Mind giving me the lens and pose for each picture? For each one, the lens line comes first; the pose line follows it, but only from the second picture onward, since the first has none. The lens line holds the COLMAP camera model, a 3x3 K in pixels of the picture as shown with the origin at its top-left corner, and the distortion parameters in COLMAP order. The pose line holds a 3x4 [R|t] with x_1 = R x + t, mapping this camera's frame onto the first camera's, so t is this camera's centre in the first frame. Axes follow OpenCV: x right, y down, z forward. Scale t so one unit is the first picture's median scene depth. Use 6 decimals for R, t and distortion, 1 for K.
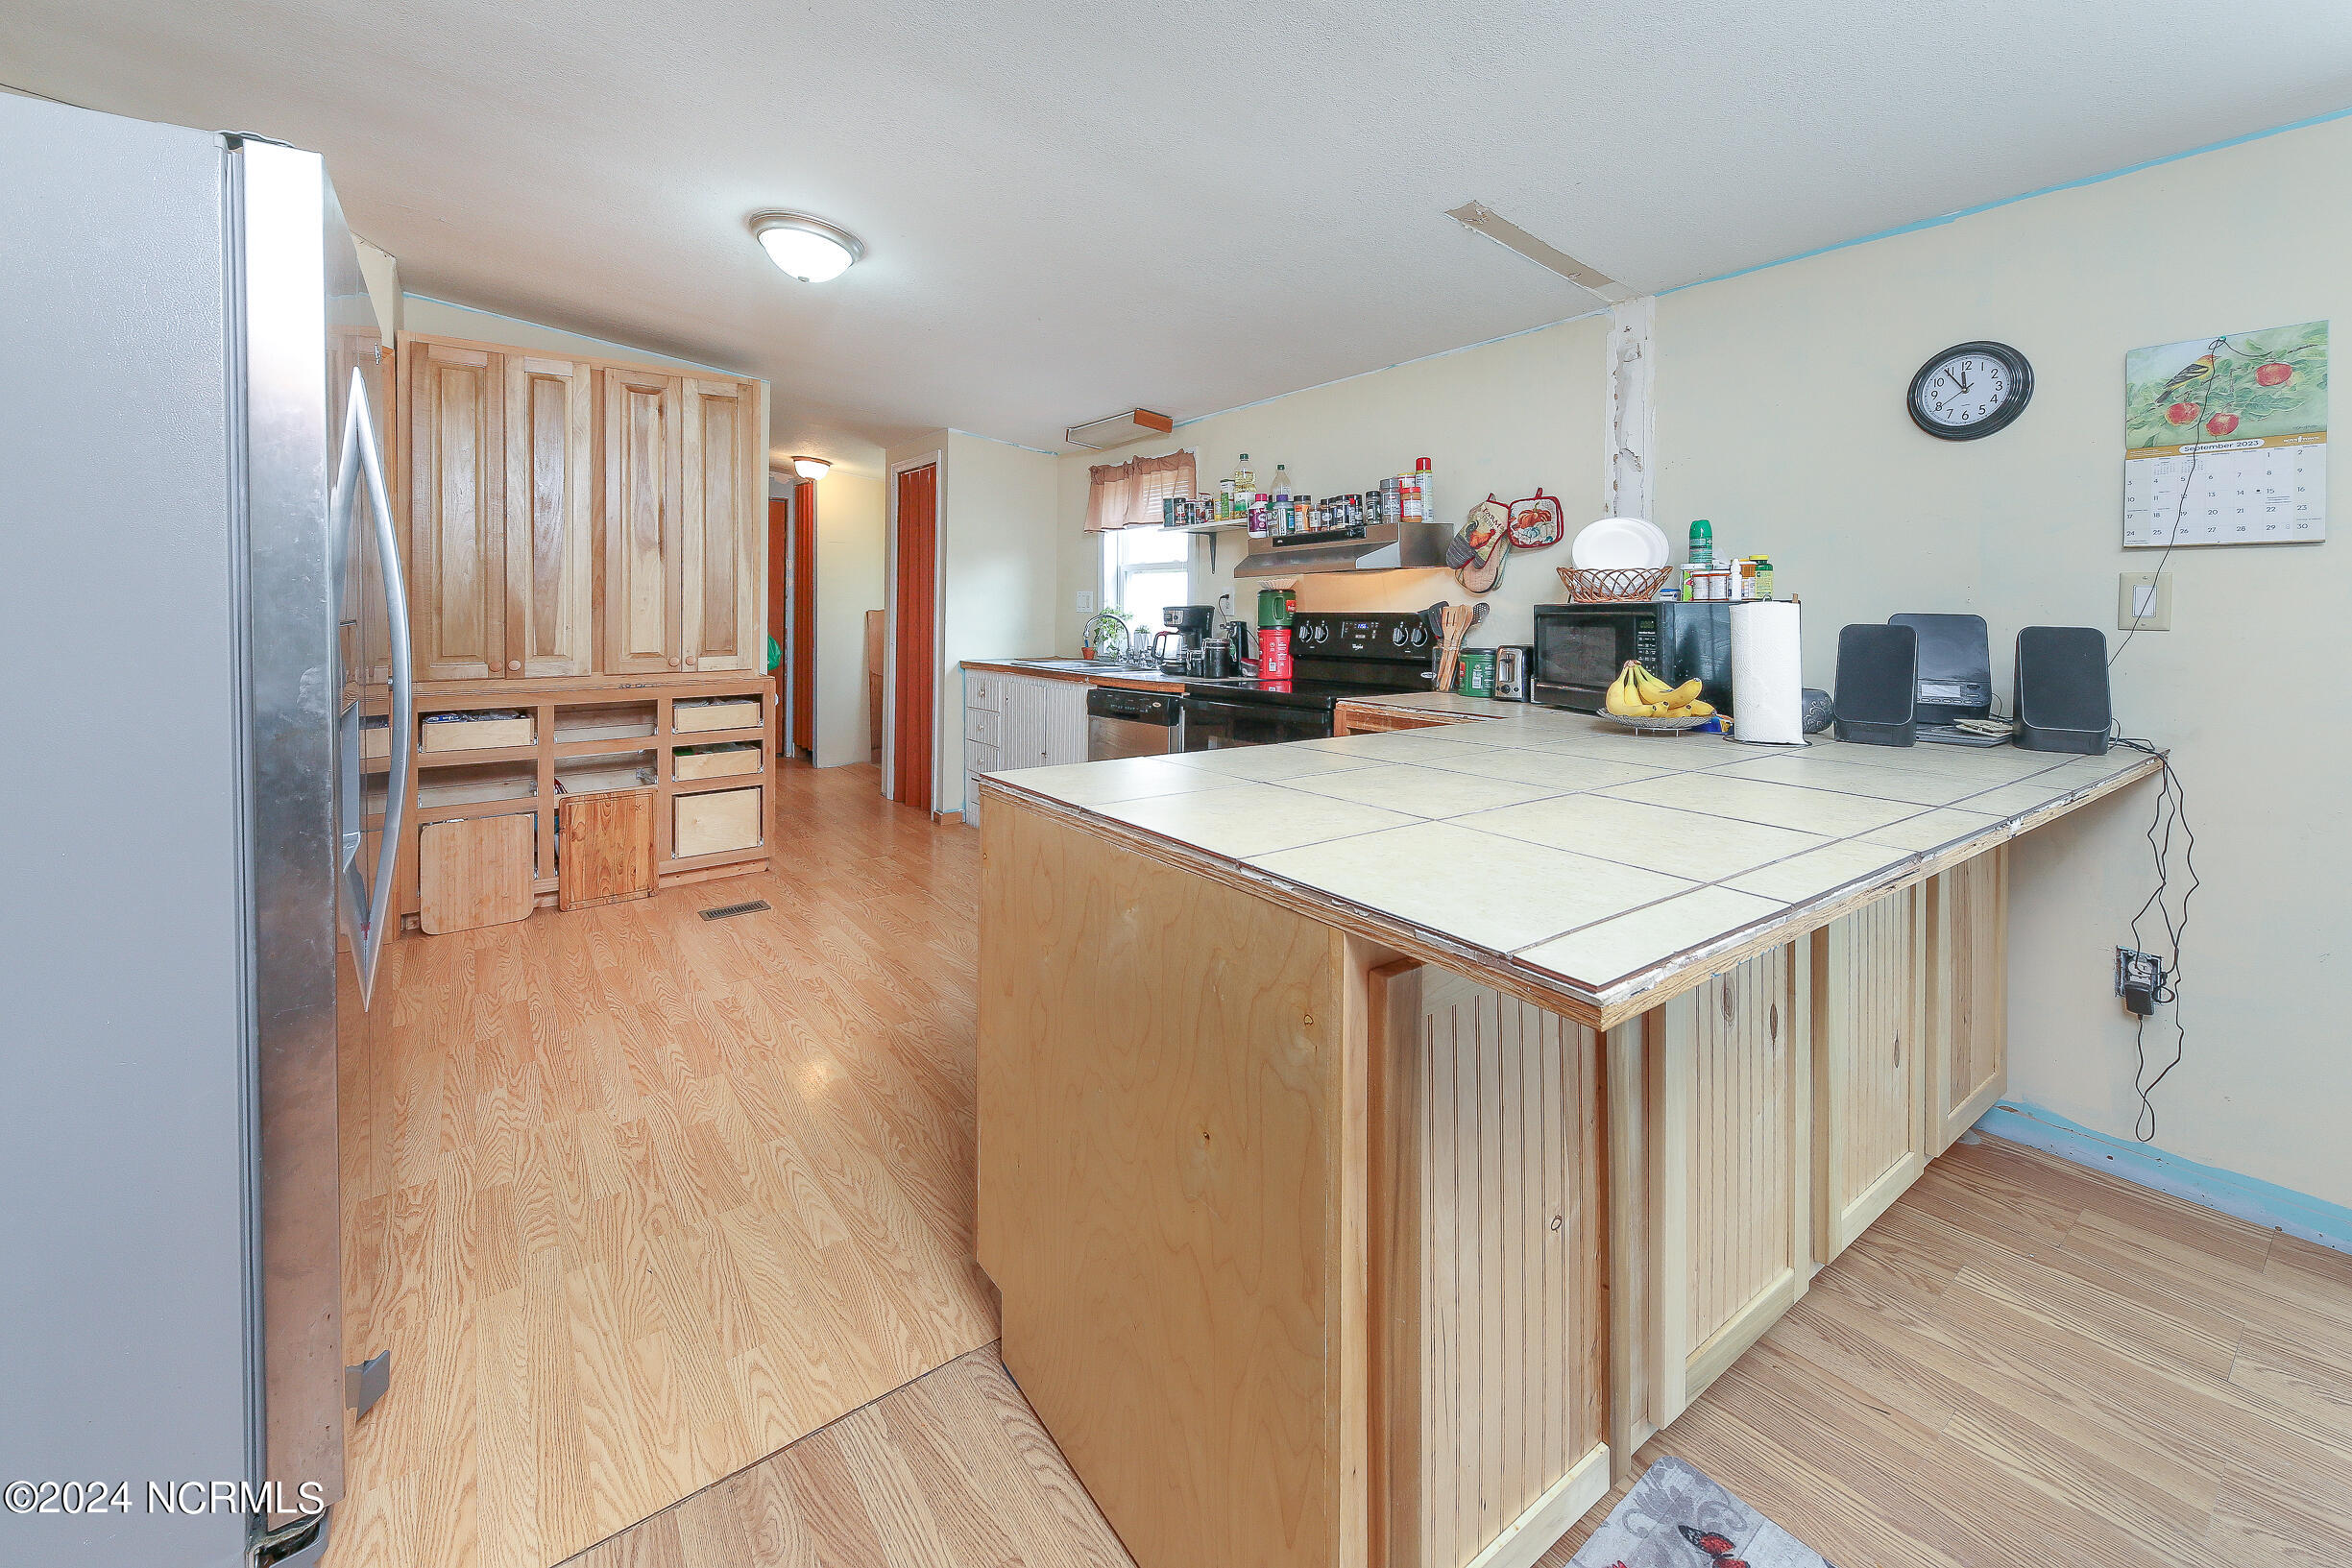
lens RADIAL K [[921.3, 0, 1170.5], [0, 921.3, 624.8], [0, 0, 1]] dist [0.004265, -0.001304]
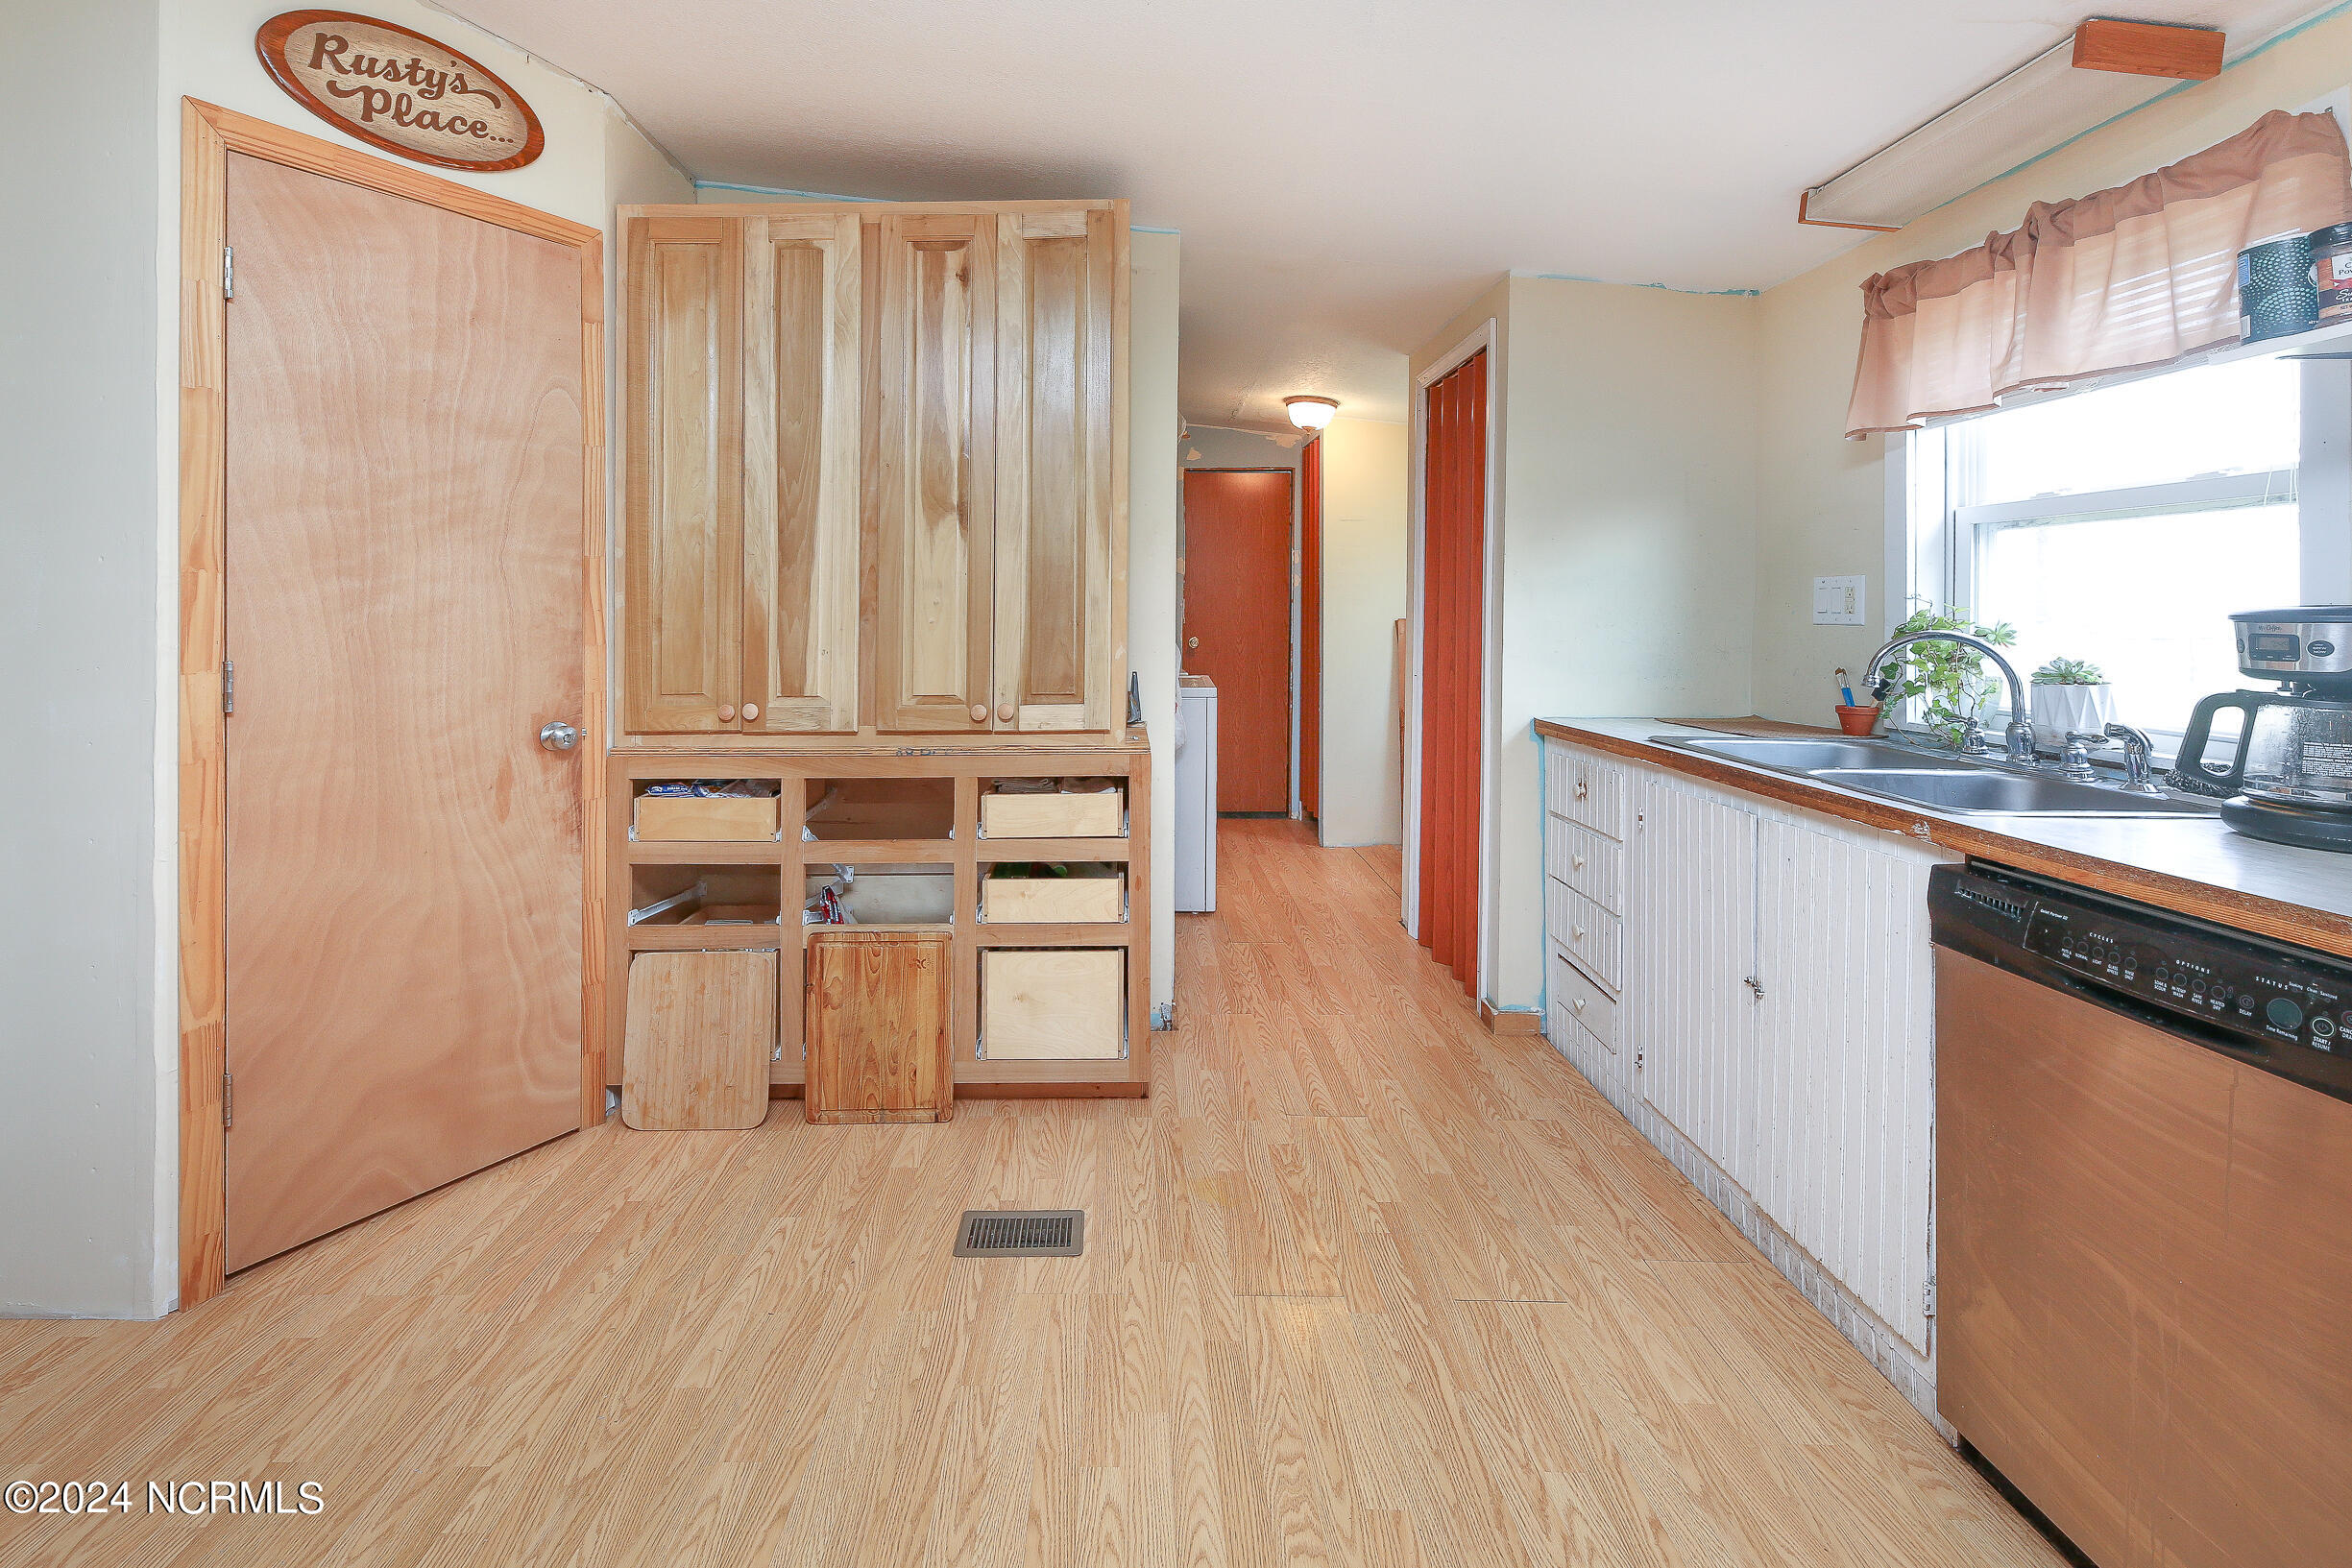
lens RADIAL K [[965.3, 0, 1084.7], [0, 965.3, 625.9], [0, 0, 1]] dist [0.010571, -0.002463]
pose [[0.774675, 0.002443, -0.632354, -0.110169], [-0.006890, 0.999966, -0.004579, -0.011726], [0.632322, 0.007904, 0.774666, 0.574842]]
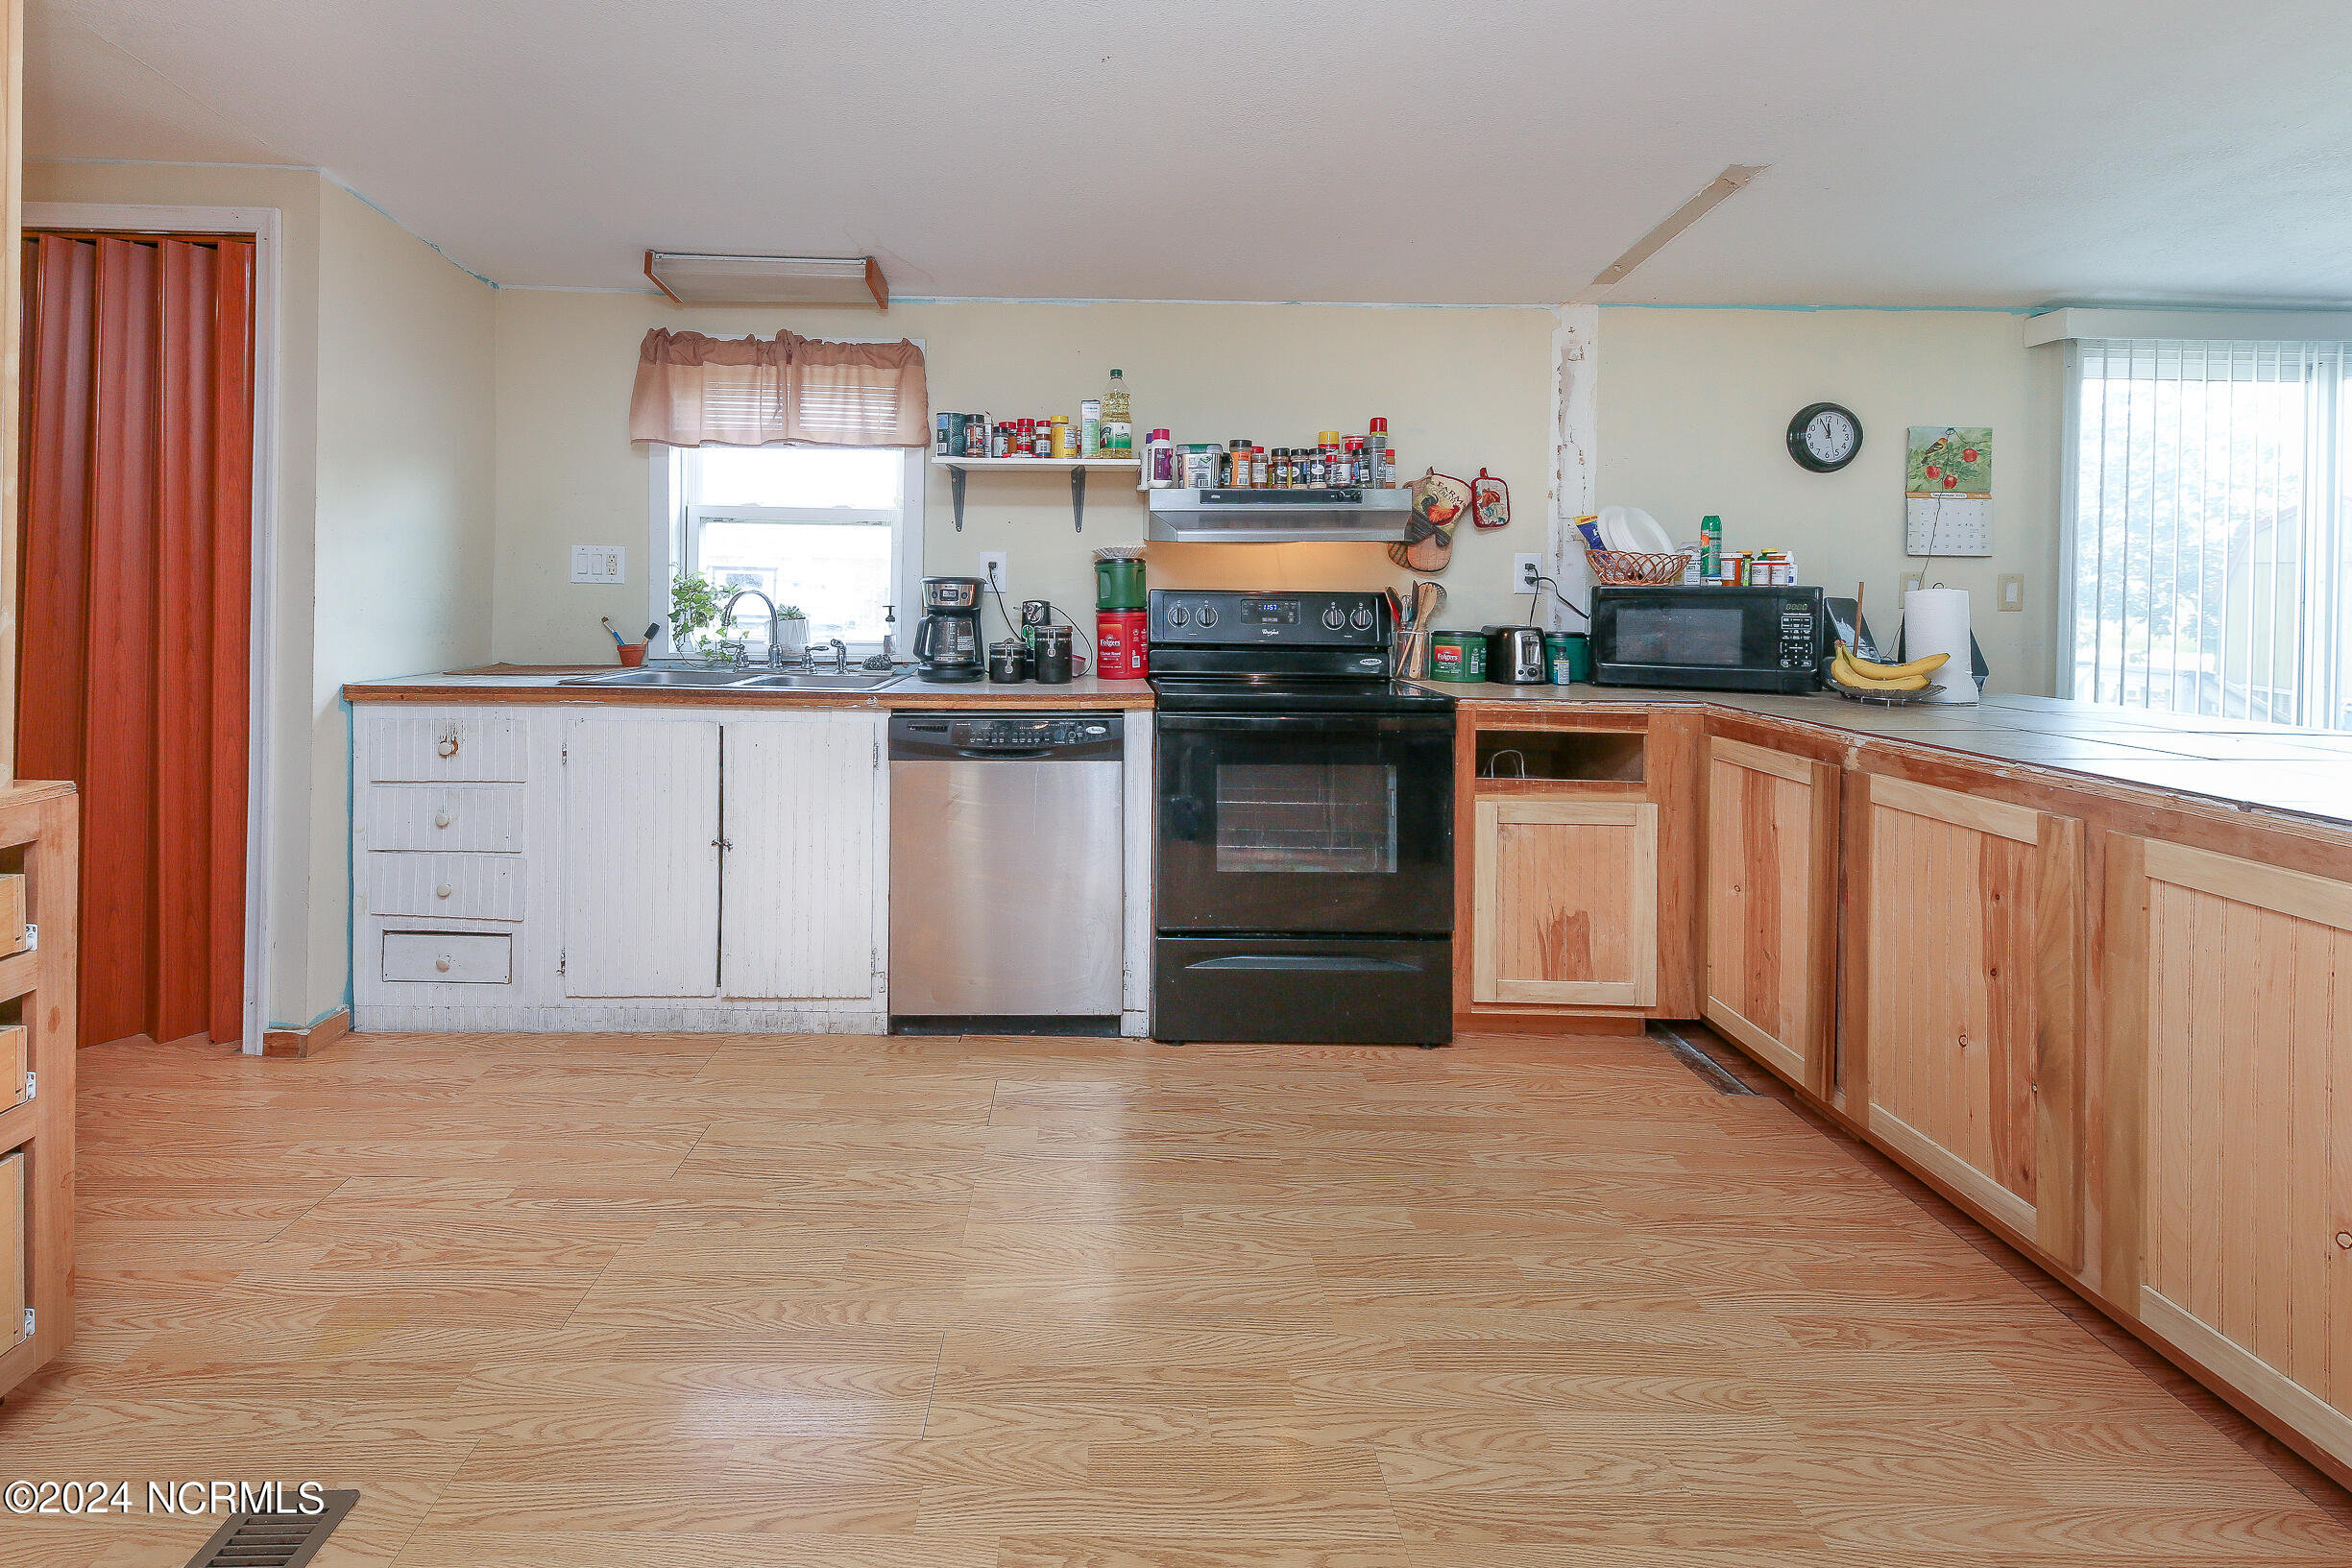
lens RADIAL K [[921.3, 0, 1138.3], [0, 921.3, 617.0], [0, 0, 1]] dist [0.004265, -0.001304]
pose [[0.599736, -0.017059, 0.800016, -0.490251], [0.000688, 0.999783, 0.020803, -0.006365], [-0.800198, -0.011926, 0.599618, 0.552877]]
